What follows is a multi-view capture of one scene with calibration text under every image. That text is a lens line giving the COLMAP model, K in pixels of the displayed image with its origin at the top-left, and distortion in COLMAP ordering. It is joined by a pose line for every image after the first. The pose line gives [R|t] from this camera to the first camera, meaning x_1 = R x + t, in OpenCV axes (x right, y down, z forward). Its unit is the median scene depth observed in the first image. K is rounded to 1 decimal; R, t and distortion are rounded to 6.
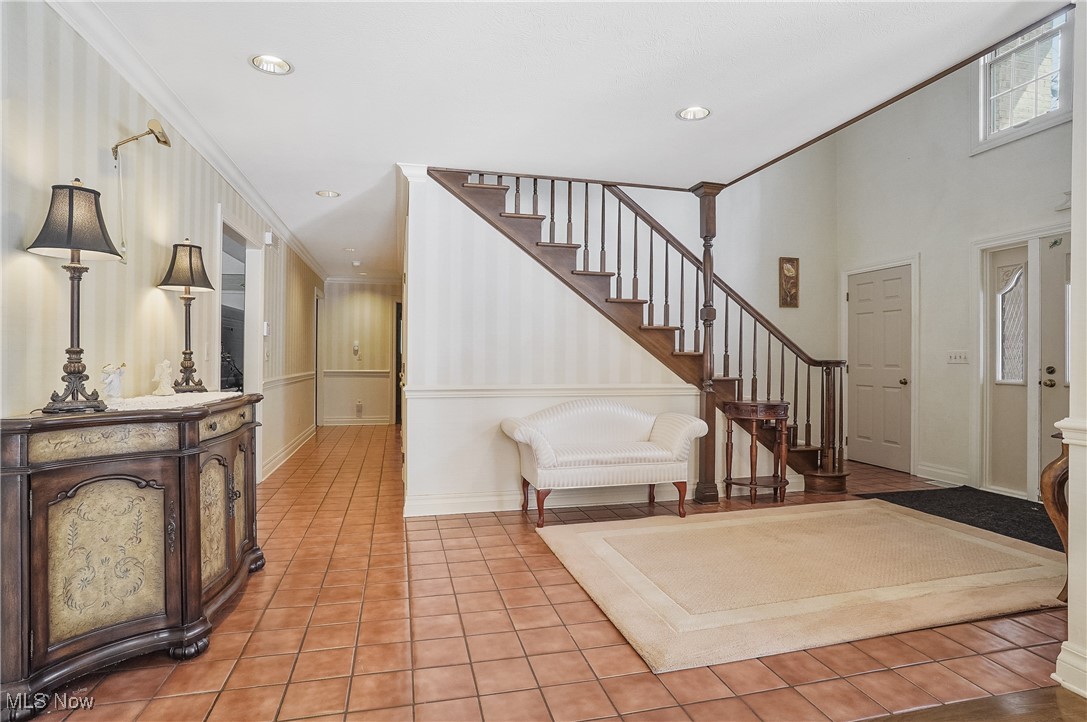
lens RADIAL K [[571.0, 0, 539.5], [0, 571.0, 359.8], [0, 0, 1]] dist [-0.046349, 0.015077]
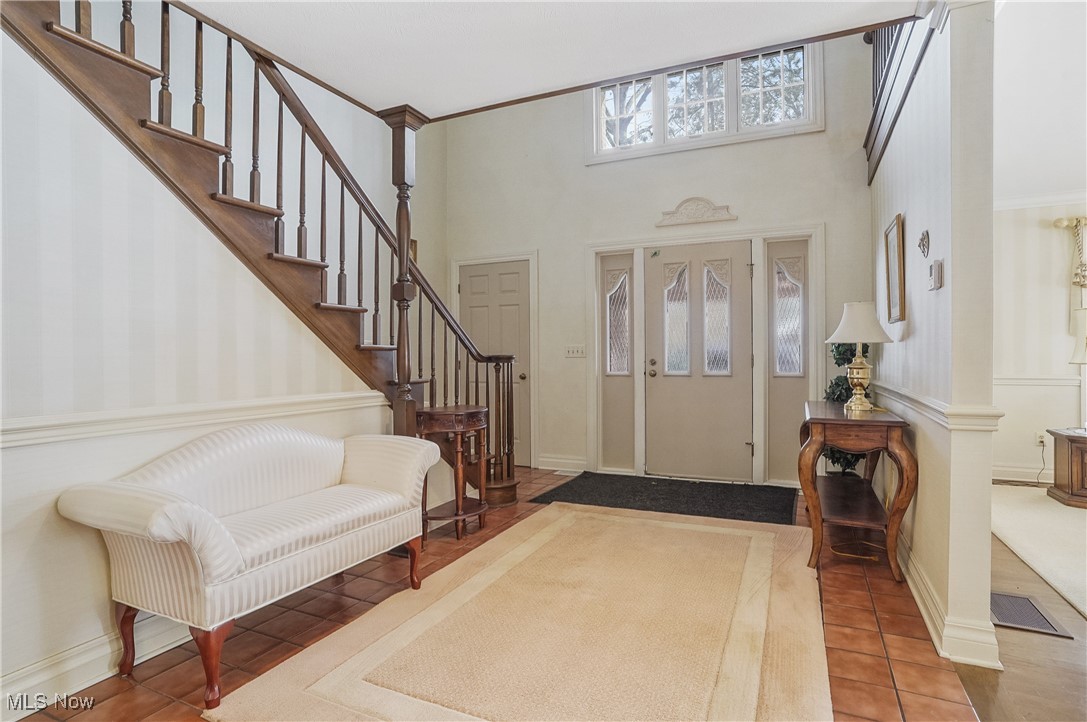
lens RADIAL K [[571.0, 0, 534.5], [0, 571.0, 357.9], [0, 0, 1]] dist [-0.046349, 0.015077]
pose [[0.638678, -0.010348, 0.769405, -0.153809], [0.012191, 0.999920, 0.003328, 0.002799], [-0.769378, 0.007254, 0.638753, 0.411592]]
